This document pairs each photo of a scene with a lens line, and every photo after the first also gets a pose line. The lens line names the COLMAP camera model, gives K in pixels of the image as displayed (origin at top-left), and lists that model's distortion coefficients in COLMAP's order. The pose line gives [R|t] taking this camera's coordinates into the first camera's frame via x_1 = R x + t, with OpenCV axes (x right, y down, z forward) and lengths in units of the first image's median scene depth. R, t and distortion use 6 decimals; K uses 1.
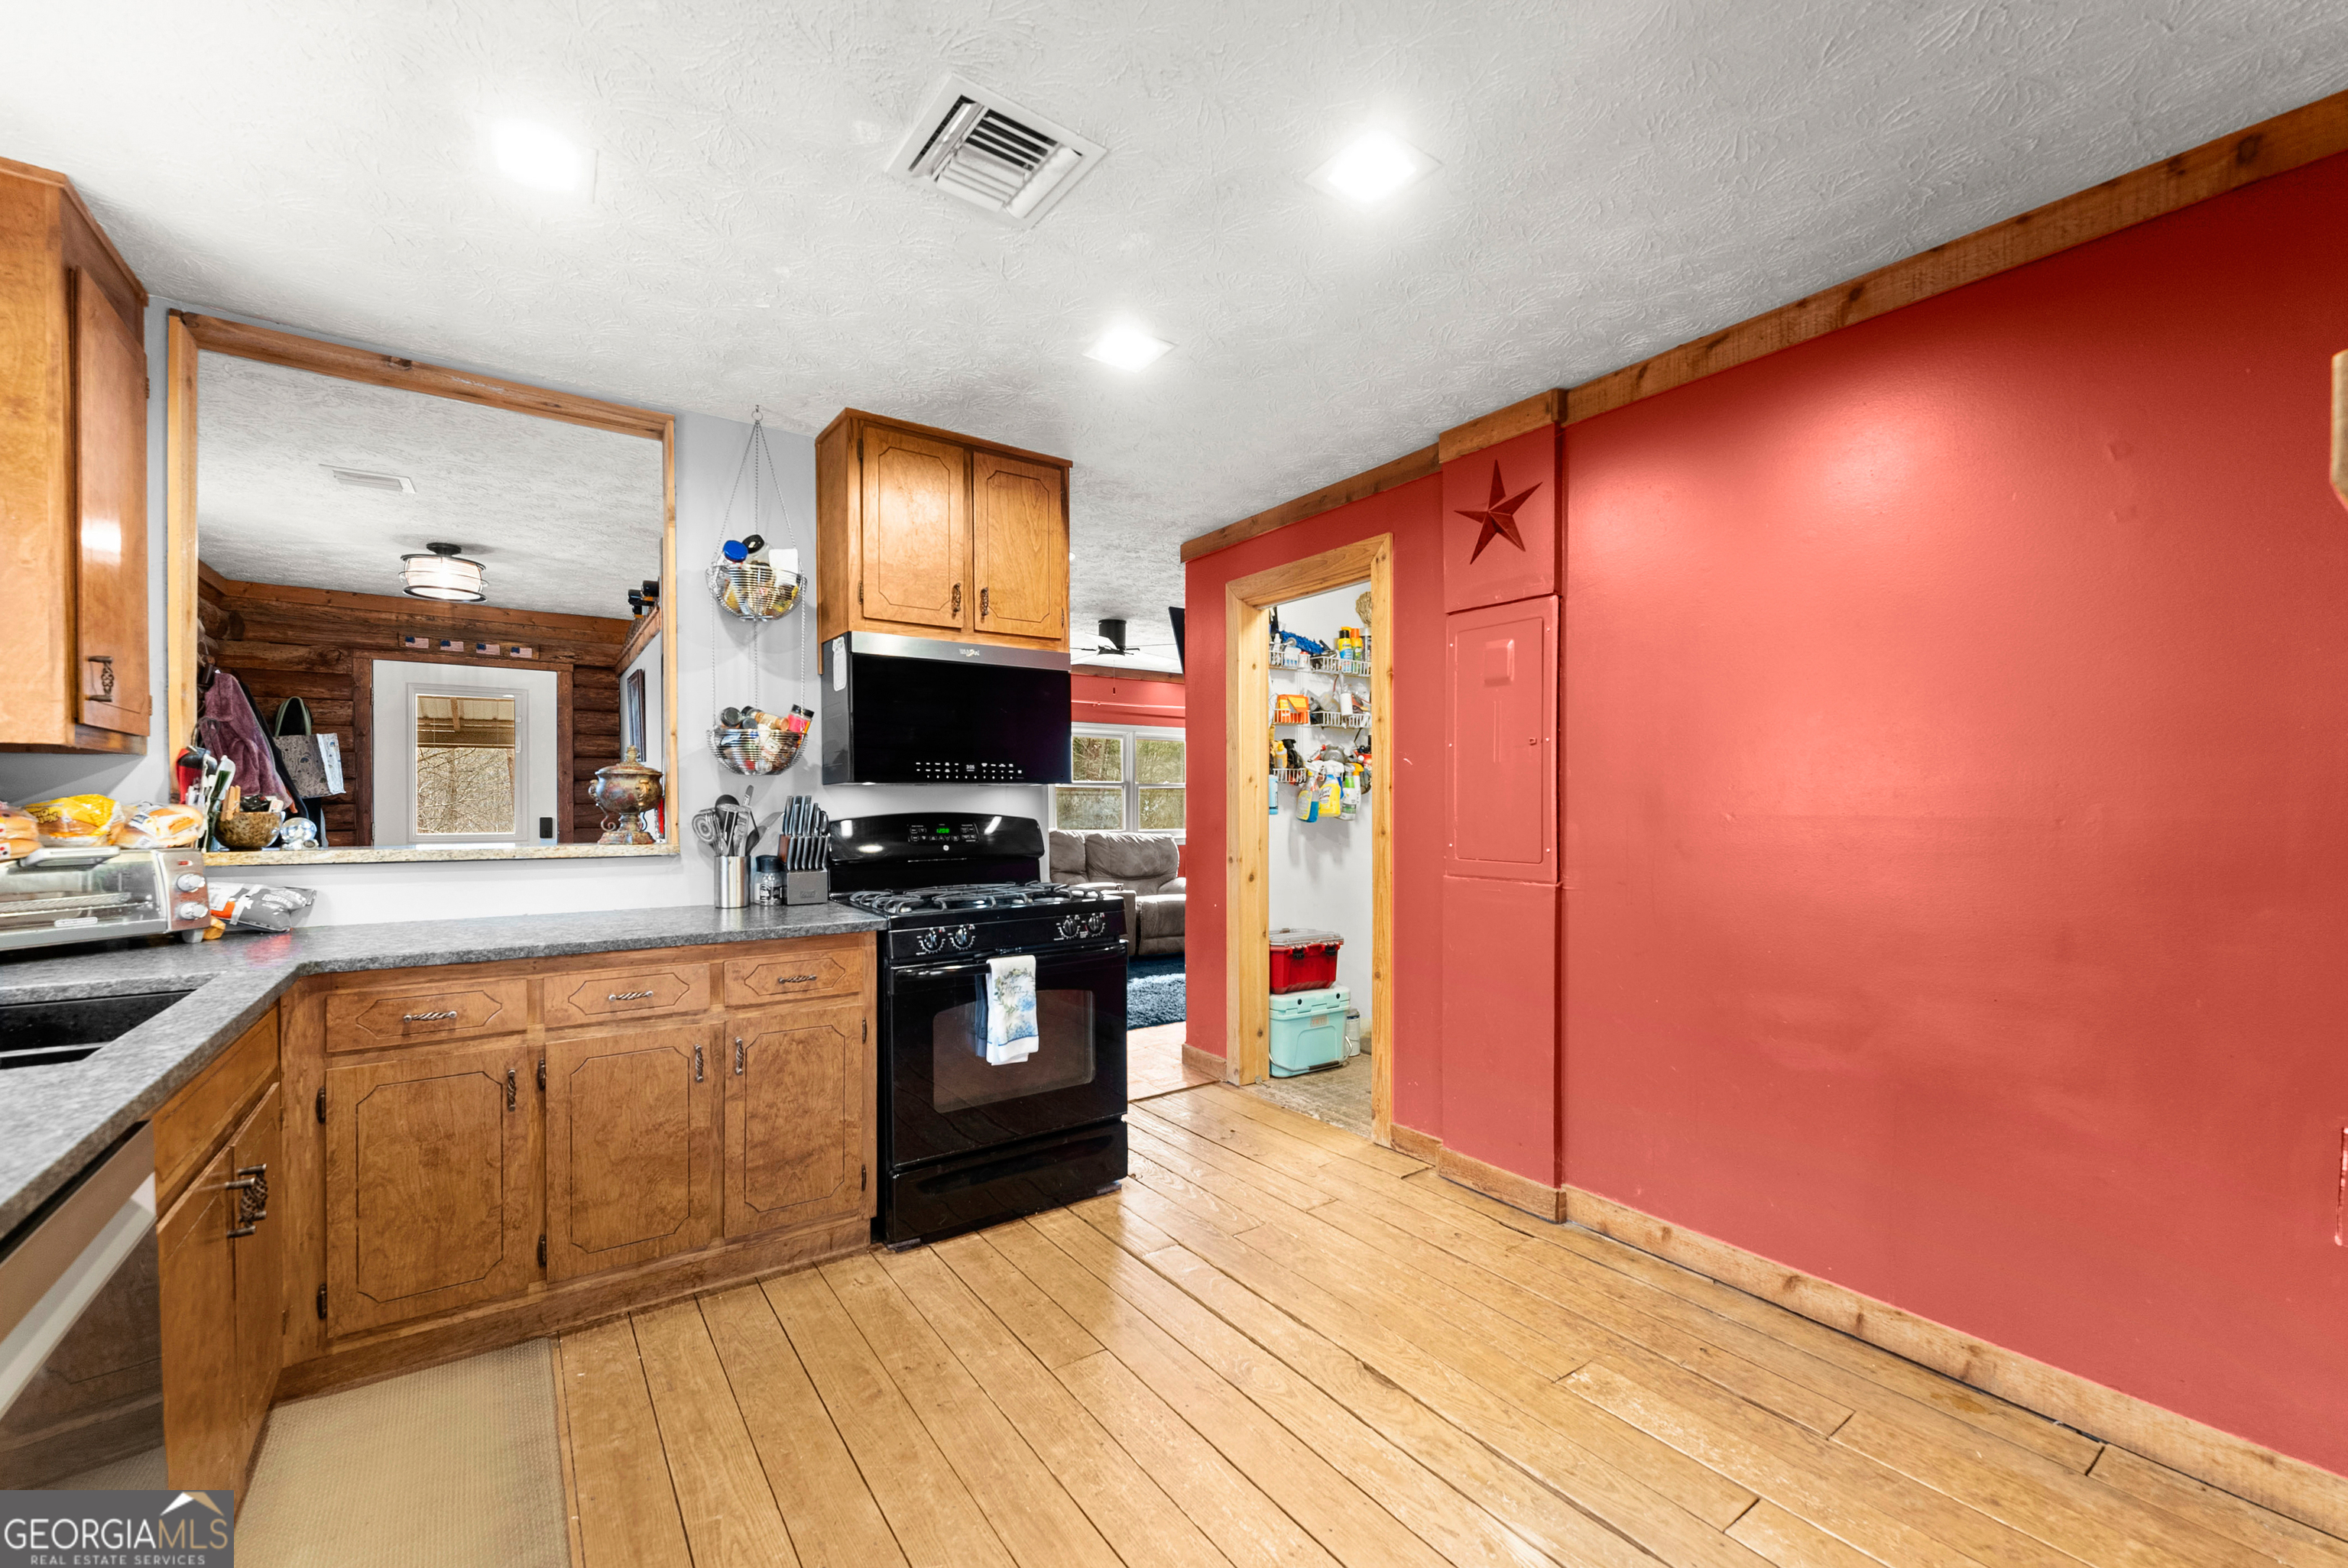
lens RADIAL K [[941.9, 0, 1148.1], [0, 941.9, 812.6], [0, 0, 1]] dist [0.004274, 0.000079]
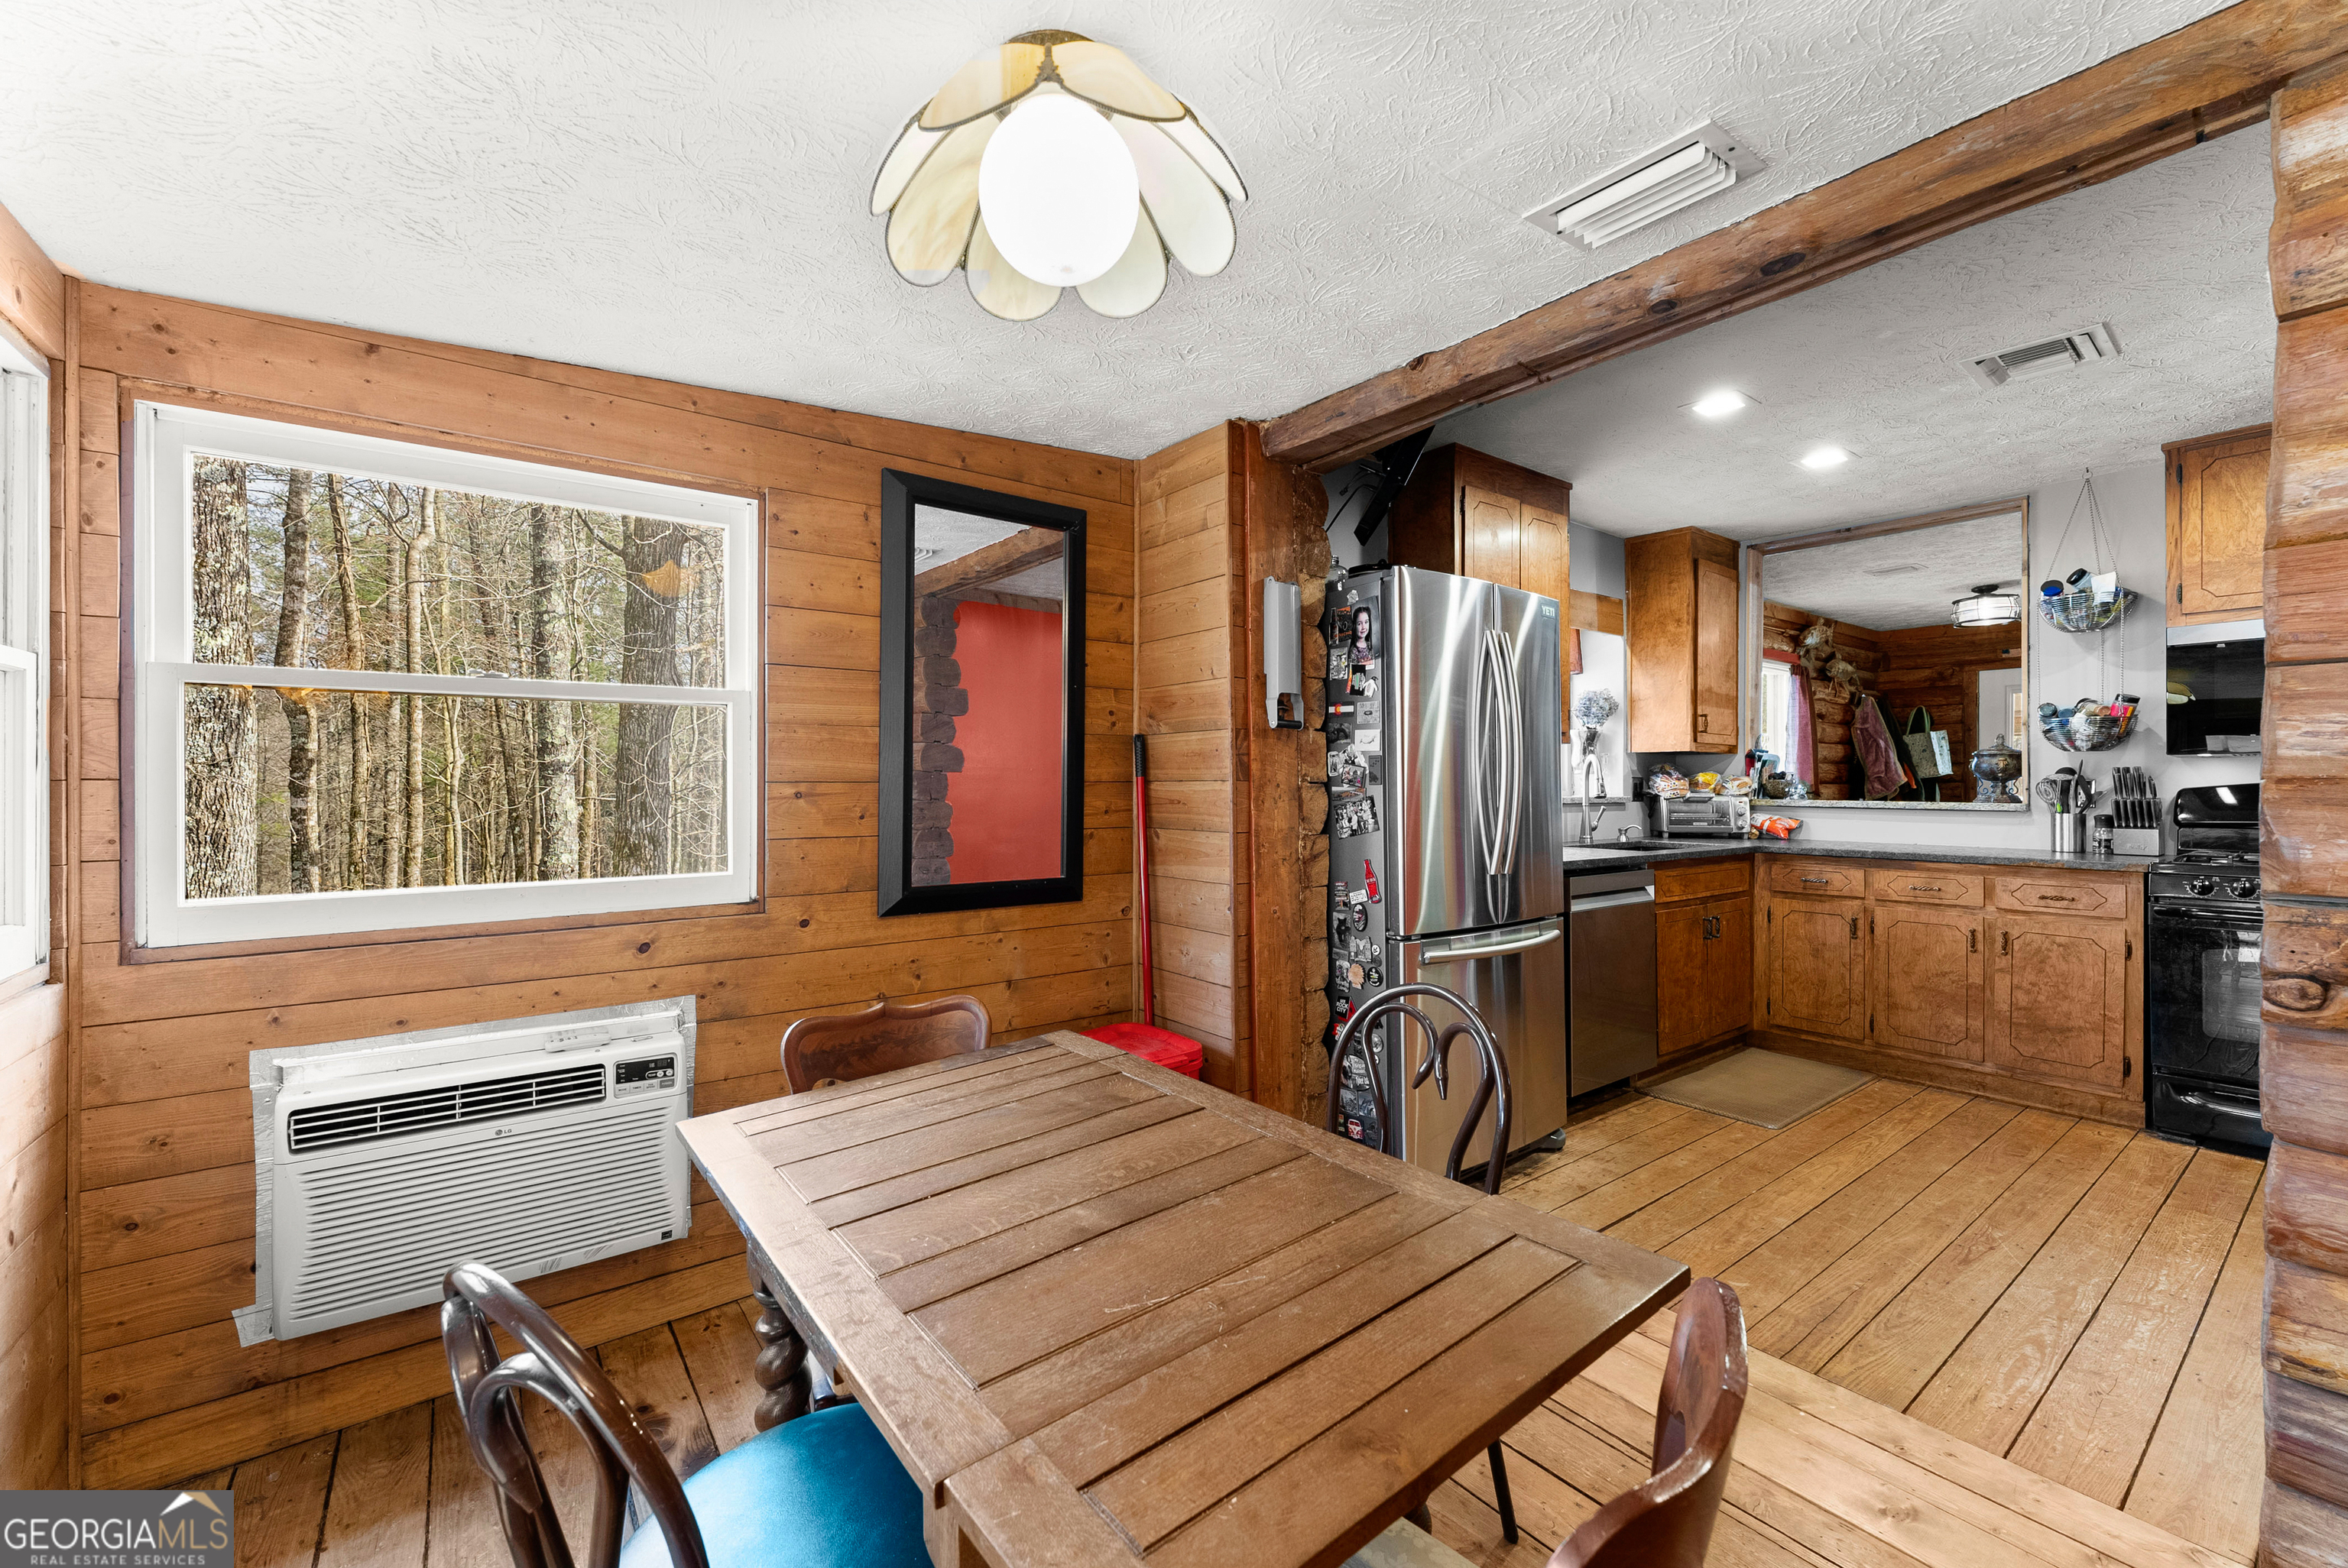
lens RADIAL K [[941.9, 0, 1169.6], [0, 941.9, 786.1], [0, 0, 1]] dist [0.004274, 0.000079]
pose [[0.042390, -0.000996, -0.999101, 0.973094], [-0.015814, 0.999874, -0.001668, 0.035275], [0.998976, 0.015870, 0.042369, -0.367149]]
